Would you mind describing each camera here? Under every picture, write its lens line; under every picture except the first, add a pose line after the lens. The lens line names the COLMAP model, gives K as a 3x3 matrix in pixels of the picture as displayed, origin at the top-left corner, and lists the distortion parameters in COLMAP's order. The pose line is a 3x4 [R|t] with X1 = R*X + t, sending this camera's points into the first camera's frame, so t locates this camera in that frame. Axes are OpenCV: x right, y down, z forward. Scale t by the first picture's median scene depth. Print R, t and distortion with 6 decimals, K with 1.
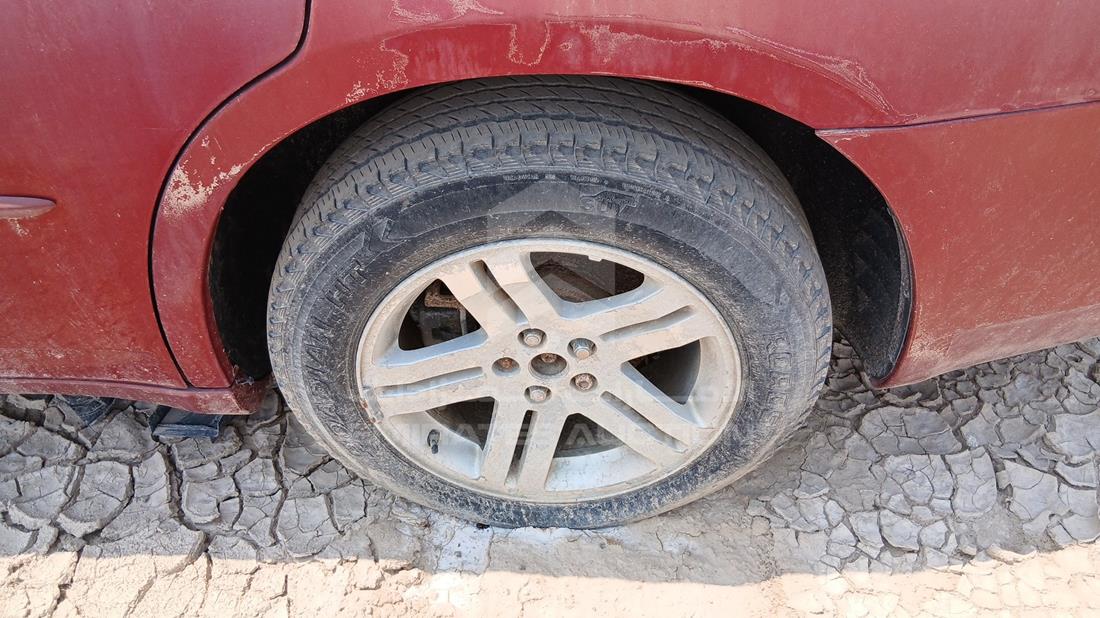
lens RADIAL K [[834.5, 0, 550.0], [0, 834.5, 309.0], [0, 0, 1]] dist [0.086159, -0.162569]
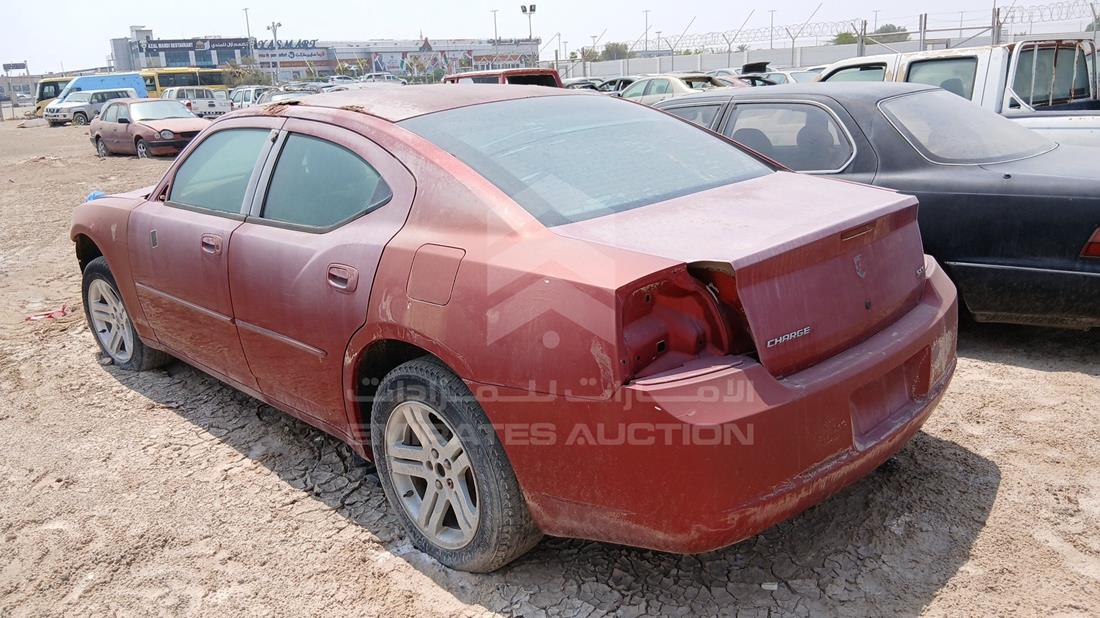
lens RADIAL K [[834.5, 0, 550.0], [0, 834.5, 309.0], [0, 0, 1]] dist [0.086159, -0.162569]
pose [[0.718695, 0.166853, -0.675009, 1.776750], [-0.432364, 0.867520, -0.245907, 0.121603], [0.544553, 0.468582, 0.695624, -0.725965]]
